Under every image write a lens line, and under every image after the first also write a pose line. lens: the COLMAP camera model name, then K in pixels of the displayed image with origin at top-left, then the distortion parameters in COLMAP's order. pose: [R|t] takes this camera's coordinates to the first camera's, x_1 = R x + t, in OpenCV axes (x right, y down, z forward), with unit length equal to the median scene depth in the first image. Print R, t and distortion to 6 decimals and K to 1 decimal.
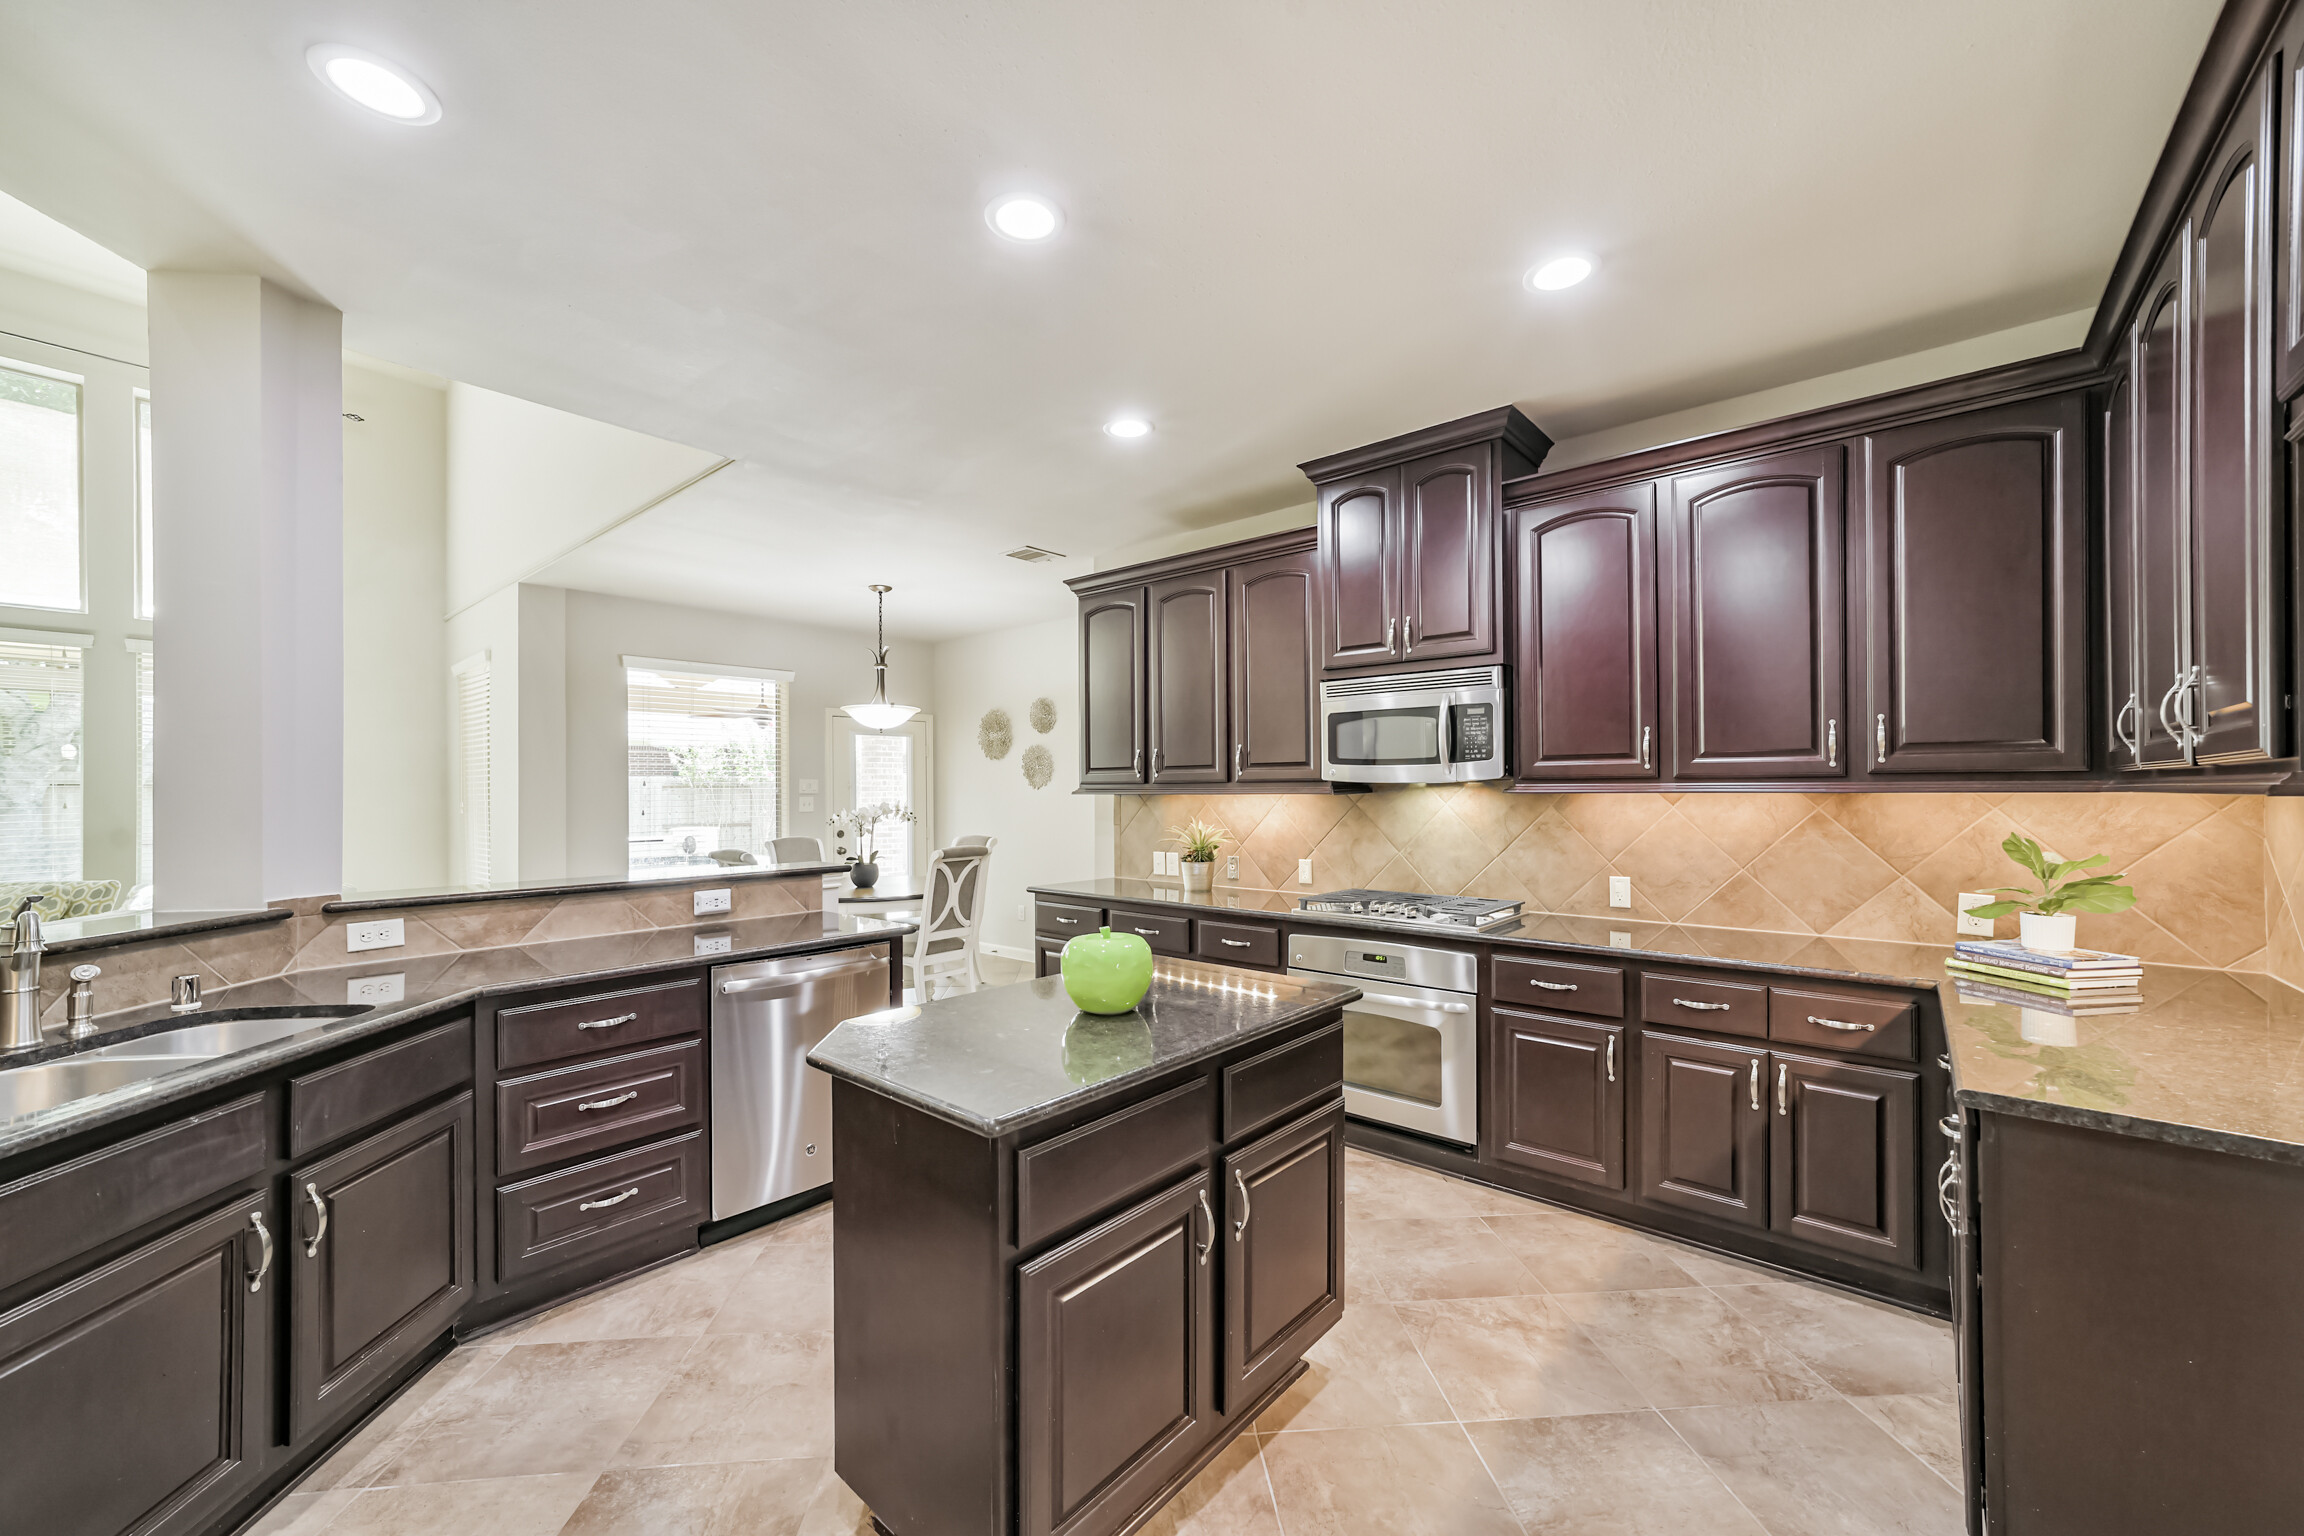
lens RADIAL K [[880.9, 0, 1158.2], [0, 880.9, 789.4], [0, 0, 1]] dist [-0.000316, 0.000163]
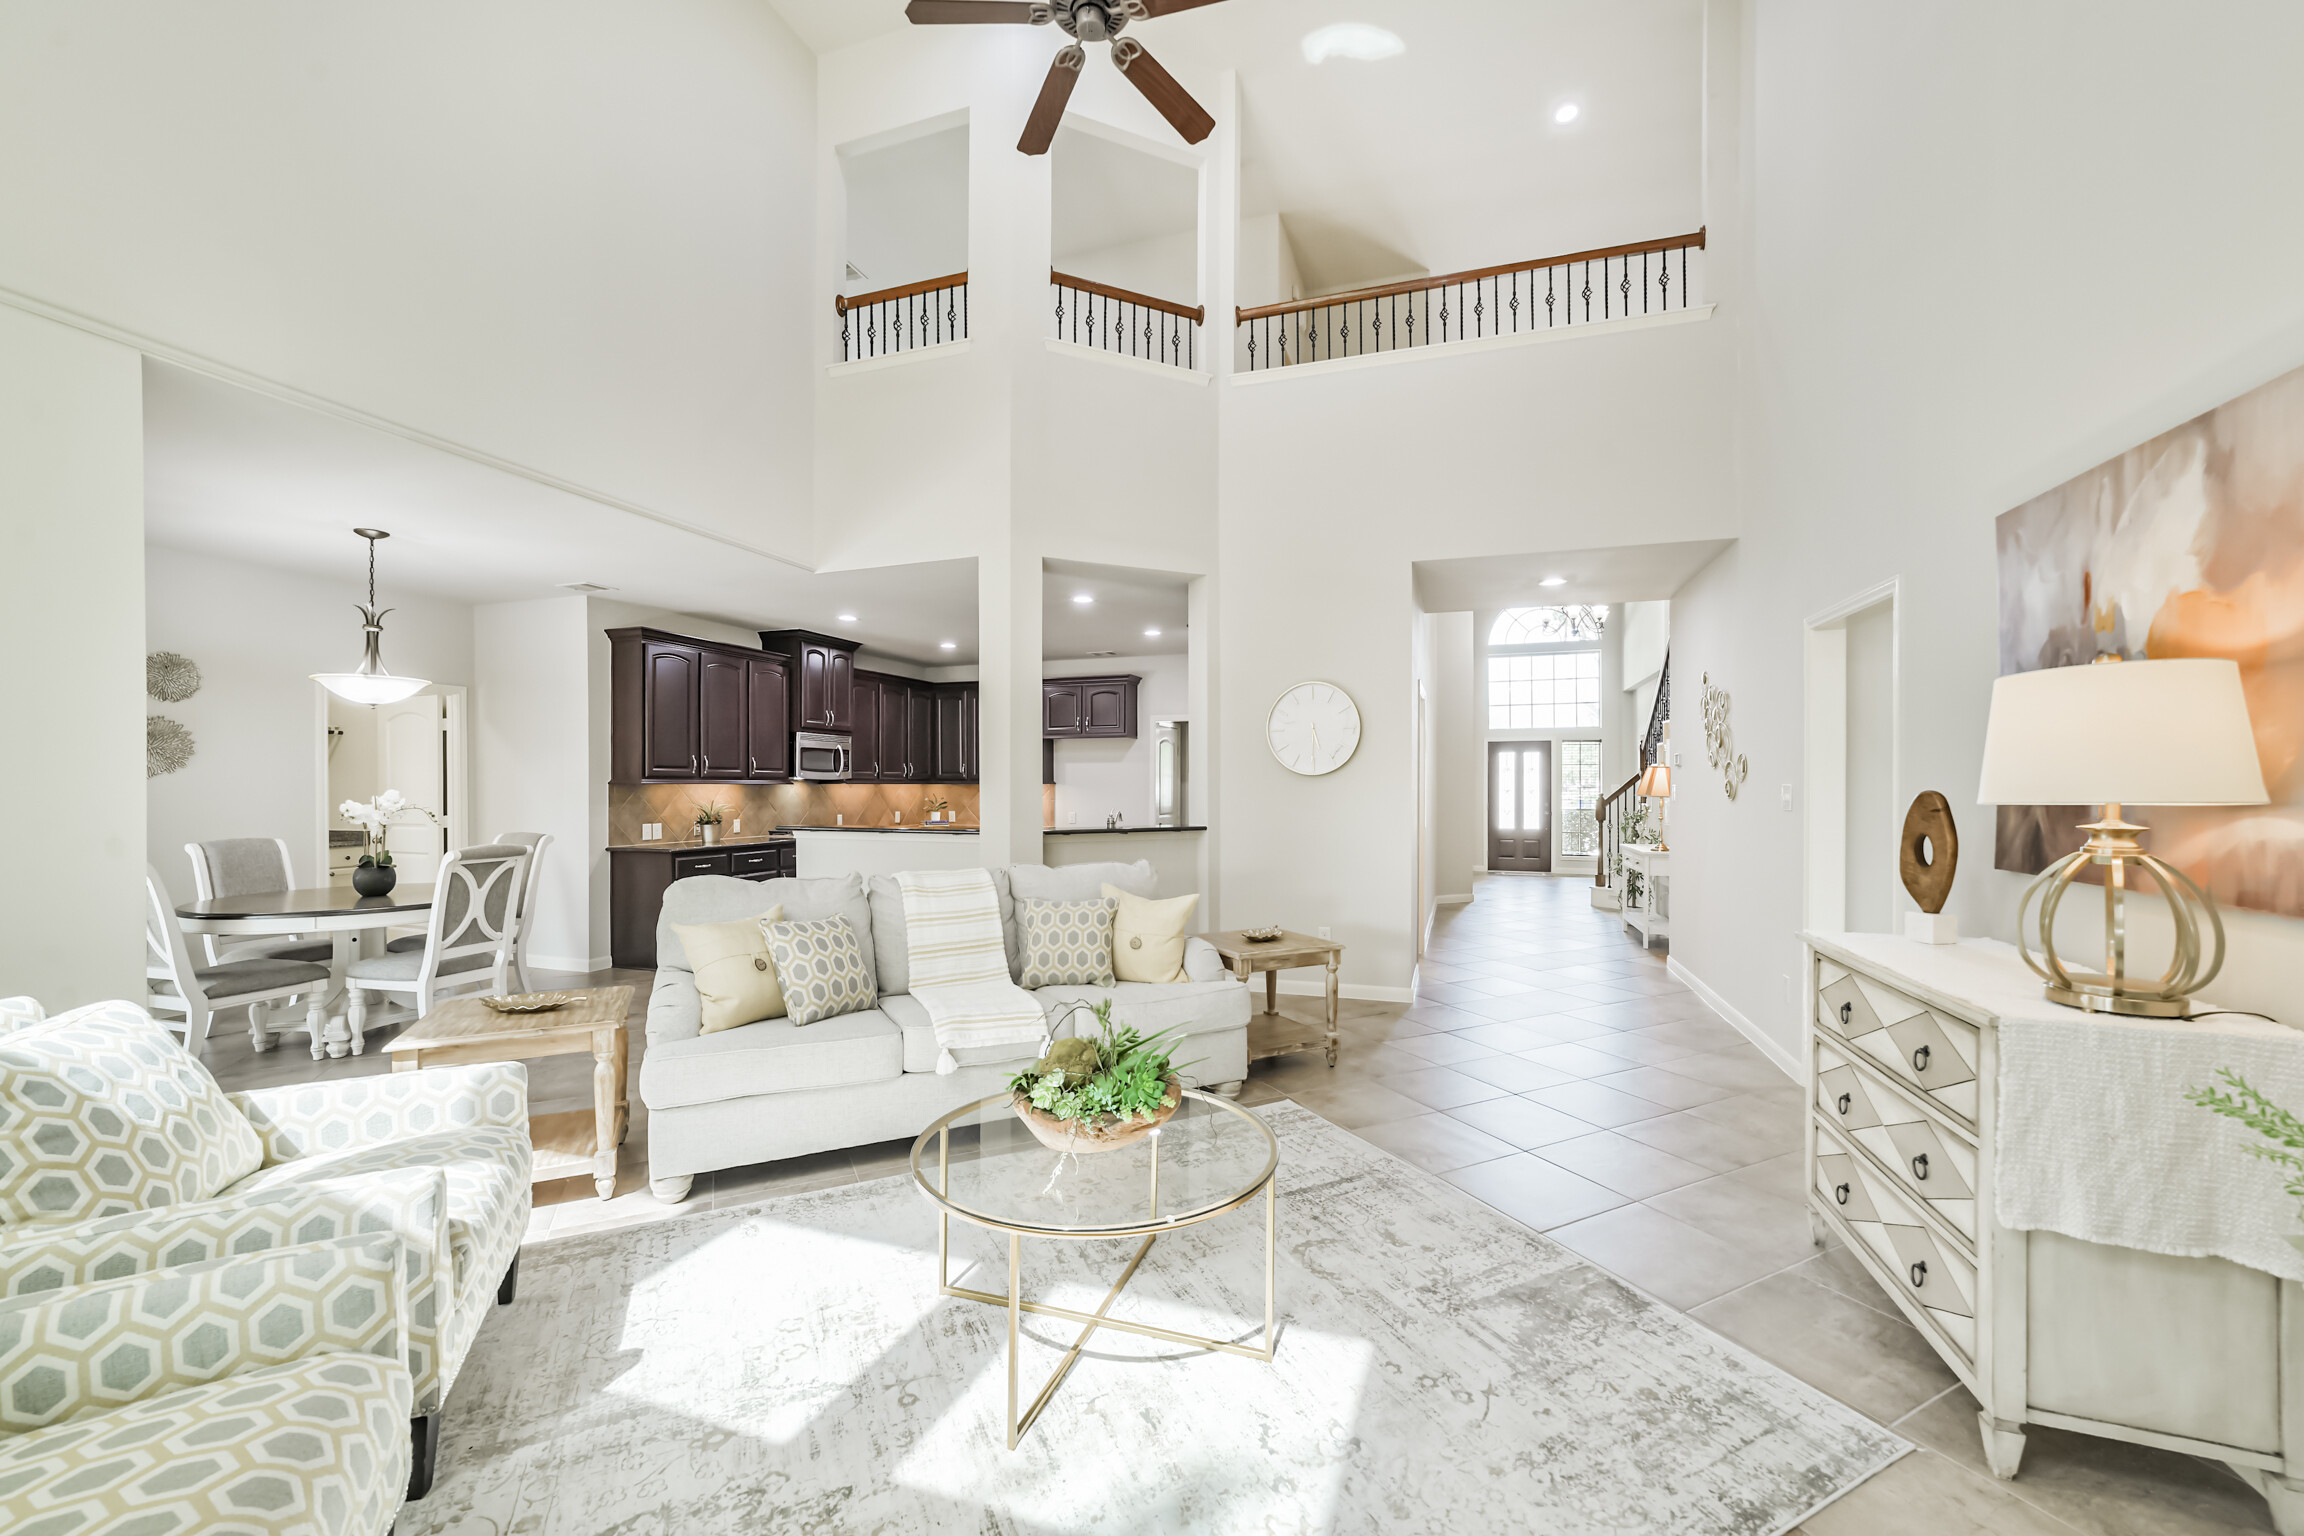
lens RADIAL K [[887.4, 0, 1157.3], [0, 887.4, 786.9], [0, 0, 1]] dist [-0.021756, 0.008986]
pose [[-0.368872, 0.002229, 0.929477, -2.443206], [0.000266, 0.999997, -0.002292, 0.020054], [-0.929480, -0.000598, -0.368872, 1.121668]]
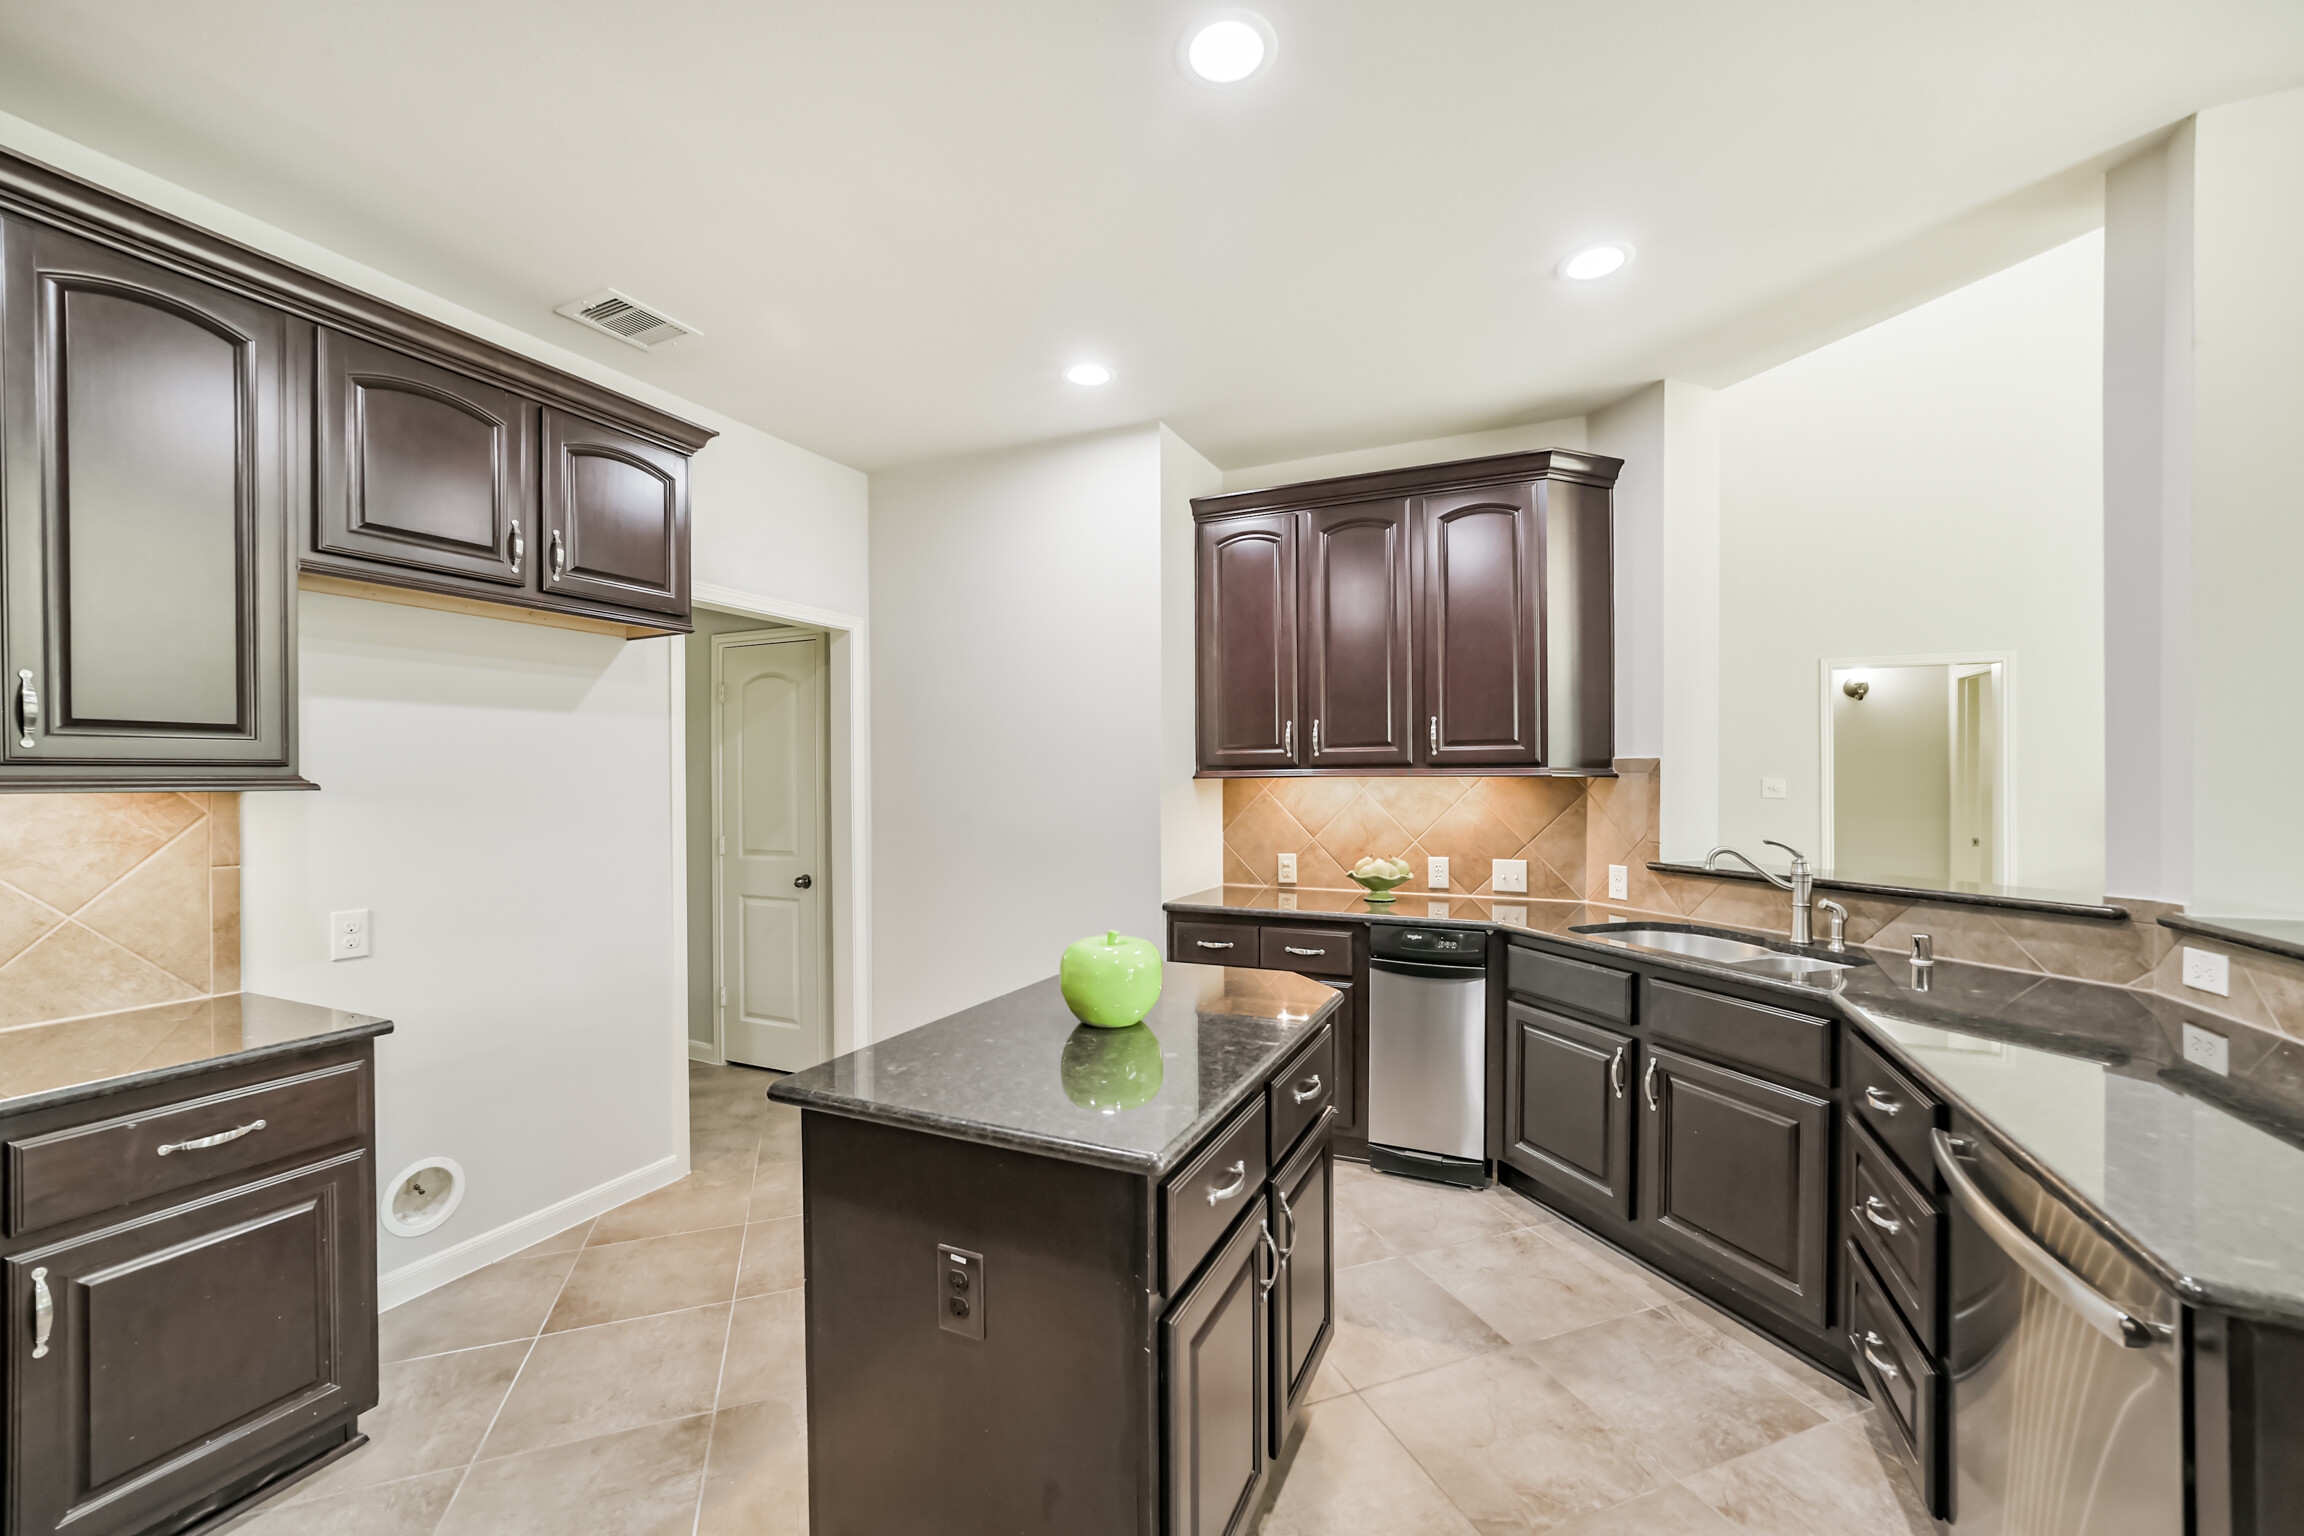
lens RADIAL K [[907.3, 0, 1155.4], [0, 907.3, 785.6], [0, 0, 1]] dist [-0.026927, 0.010876]
pose [[-0.961594, 0.012682, -0.274181, 0.089392], [0.011401, 0.999915, 0.006266, 0.001990], [0.274237, 0.002899, -0.961658, 1.134059]]
